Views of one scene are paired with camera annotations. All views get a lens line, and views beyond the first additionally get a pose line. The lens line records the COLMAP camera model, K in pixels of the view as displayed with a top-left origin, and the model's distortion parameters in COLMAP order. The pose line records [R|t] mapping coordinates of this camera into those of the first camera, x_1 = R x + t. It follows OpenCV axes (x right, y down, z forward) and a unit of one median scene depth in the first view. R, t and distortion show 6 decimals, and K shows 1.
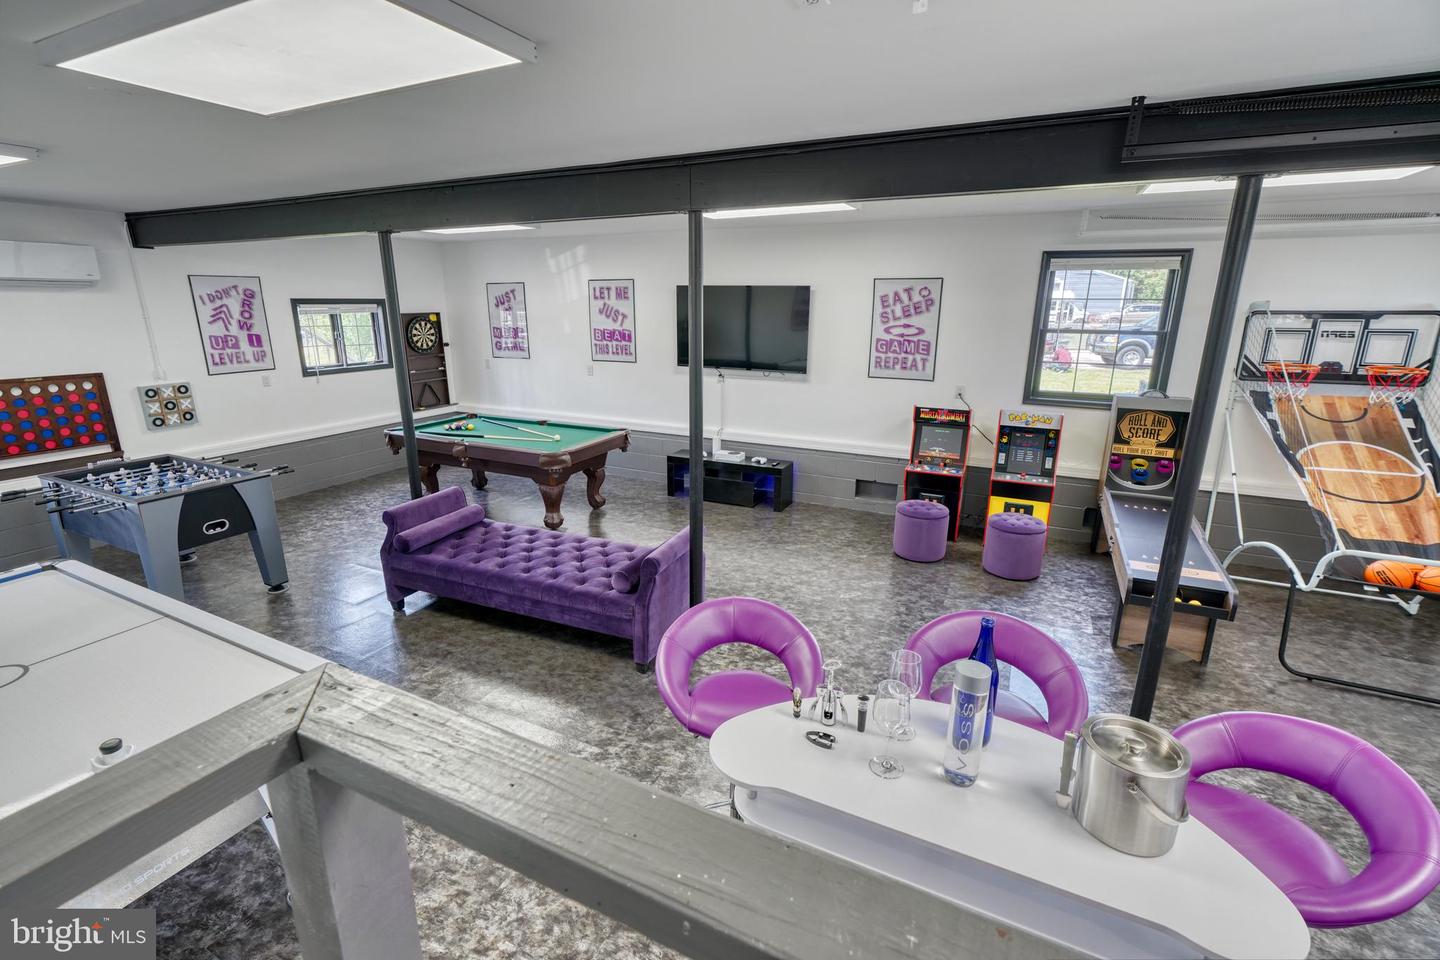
lens RADIAL K [[653.2, 0, 705.6], [0, 653.2, 476.1], [0, 0, 1]] dist [-0.008944, 0.004523]
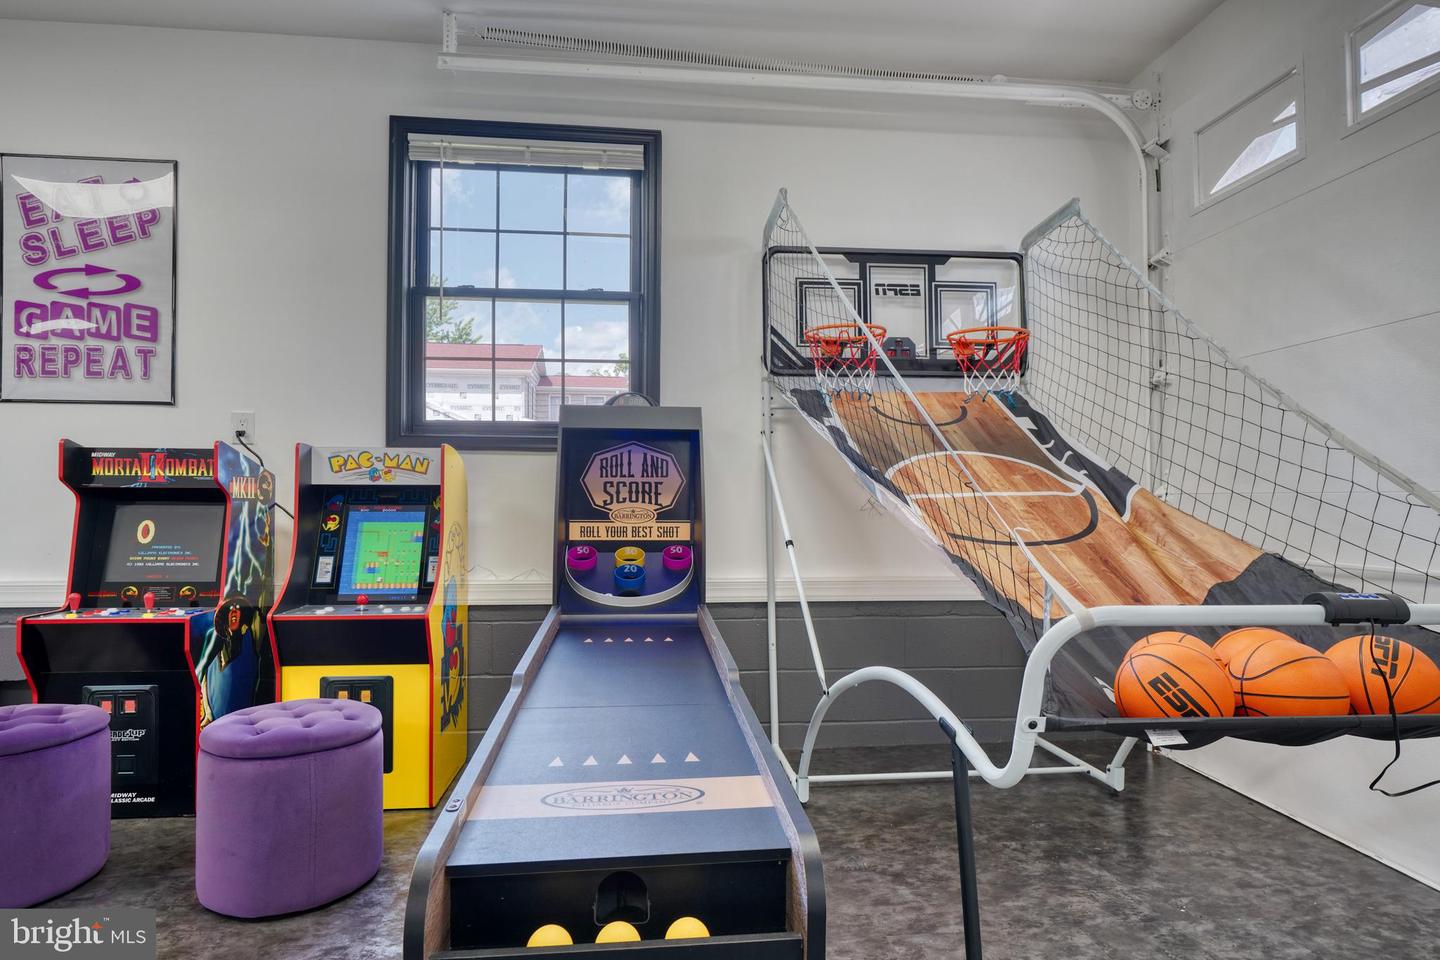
lens RADIAL K [[800.7, 0, 713.6], [0, 800.7, 496.7], [0, 0, 1]] dist [-0.001886, 0.001006]
pose [[0.852363, 0.000997, 0.522949, 0.416363], [0.139410, 0.963377, -0.229063, 0.076819], [-0.504026, 0.268149, 0.821008, 0.489927]]
